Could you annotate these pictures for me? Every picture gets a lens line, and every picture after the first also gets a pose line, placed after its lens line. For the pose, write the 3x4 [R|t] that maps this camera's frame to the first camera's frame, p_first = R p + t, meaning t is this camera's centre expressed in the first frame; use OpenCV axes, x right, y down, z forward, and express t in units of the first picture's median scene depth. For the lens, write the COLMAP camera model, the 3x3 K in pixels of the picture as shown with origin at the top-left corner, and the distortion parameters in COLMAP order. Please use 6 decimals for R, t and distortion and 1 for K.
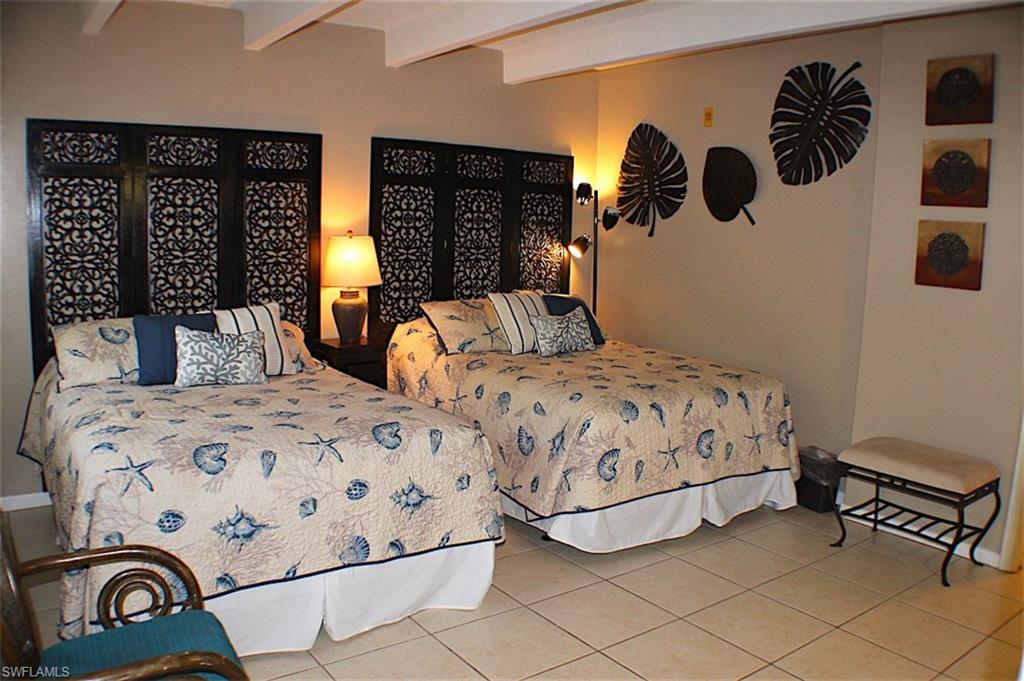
lens RADIAL K [[791.9, 0, 516.7], [0, 791.9, 385.7], [0, 0, 1]] dist [-0.231505, 0.084735]
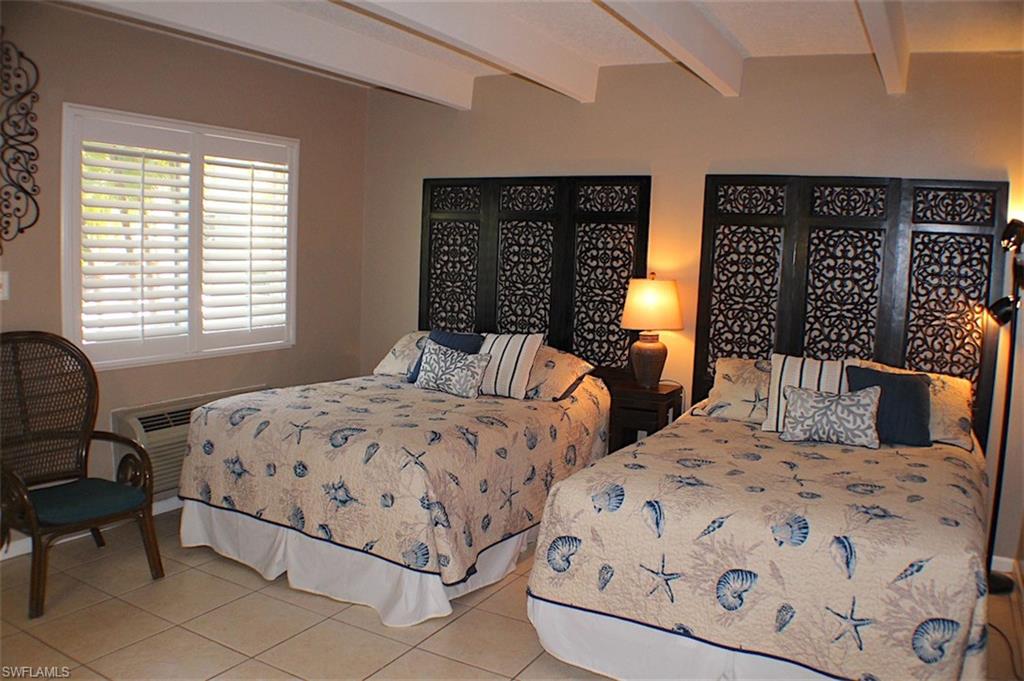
lens RADIAL K [[791.9, 0, 516.7], [0, 791.9, 385.7], [0, 0, 1]] dist [-0.231505, 0.084735]
pose [[0.412546, 0.127093, -0.902027, 0.605222], [-0.199229, 0.978835, 0.046797, -0.071959], [0.888883, 0.160404, 0.429135, 0.445065]]
